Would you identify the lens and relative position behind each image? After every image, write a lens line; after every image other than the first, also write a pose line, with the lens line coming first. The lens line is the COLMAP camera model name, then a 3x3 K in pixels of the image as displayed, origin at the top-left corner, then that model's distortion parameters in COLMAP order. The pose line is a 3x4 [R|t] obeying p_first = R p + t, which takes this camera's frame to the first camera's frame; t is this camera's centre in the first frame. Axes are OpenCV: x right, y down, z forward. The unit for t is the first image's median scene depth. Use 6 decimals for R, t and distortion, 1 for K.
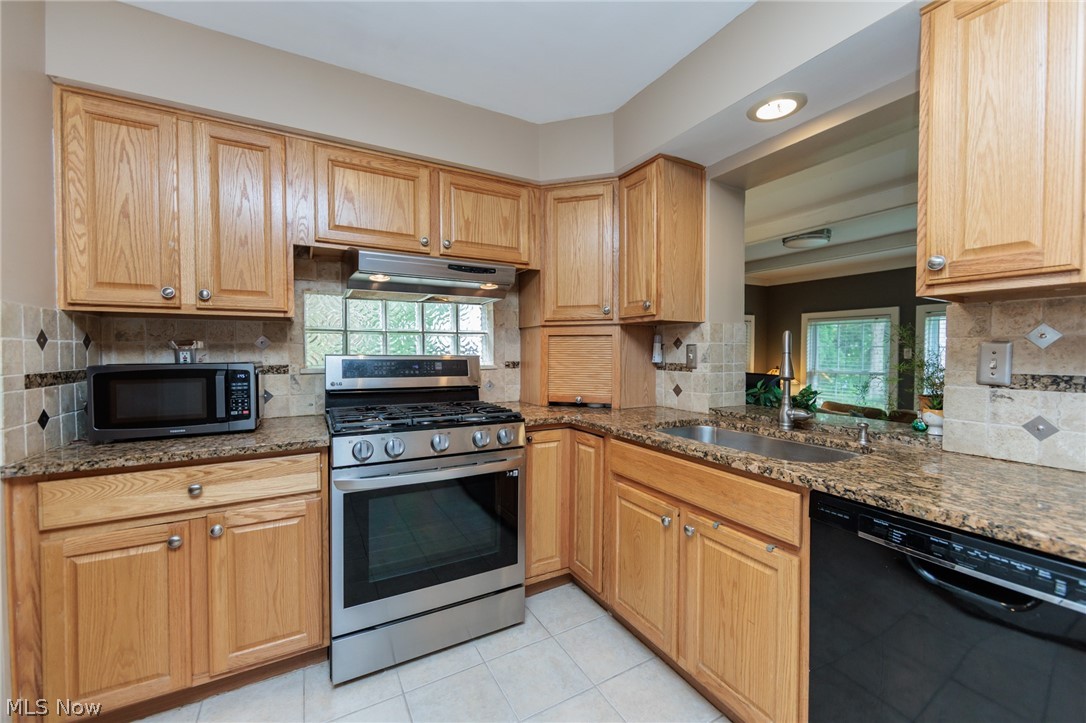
lens RADIAL K [[427.5, 0, 548.1], [0, 427.5, 360.1], [0, 0, 1]] dist [-0.000547, -0.000394]
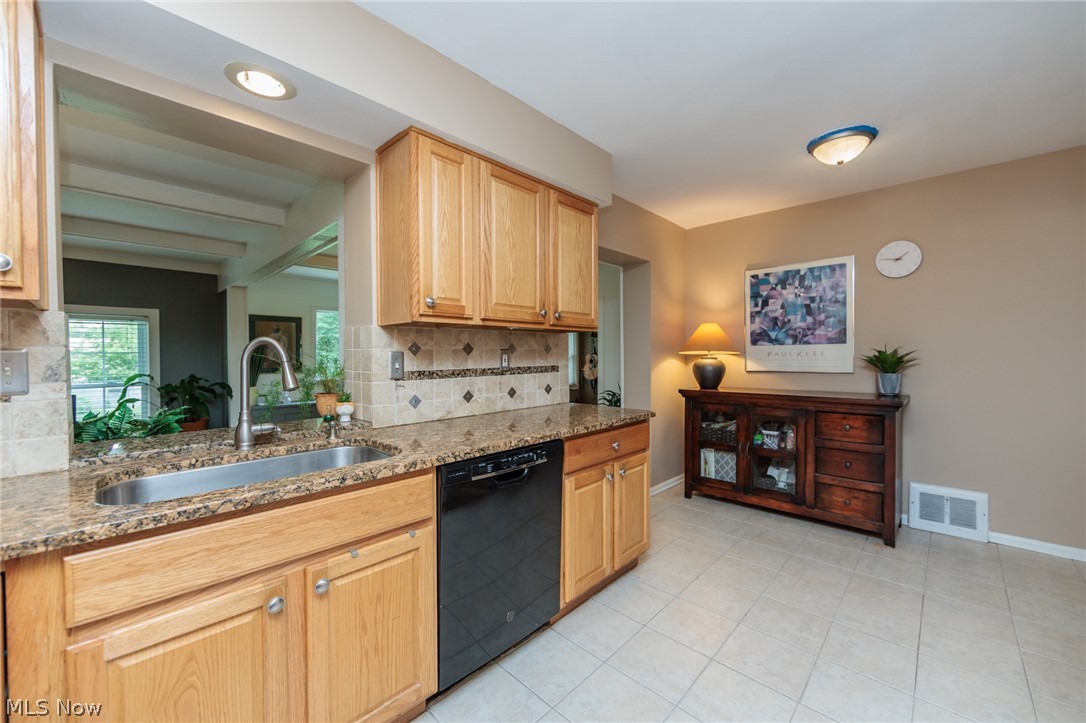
lens RADIAL K [[427.5, 0, 544.4], [0, 427.5, 359.4], [0, 0, 1]] dist [-0.000547, -0.000394]
pose [[-0.287614, -0.011572, 0.957677, -0.457634], [0.025493, 0.999480, 0.019734, -0.023310], [-0.957407, 0.030090, -0.287169, 0.681841]]
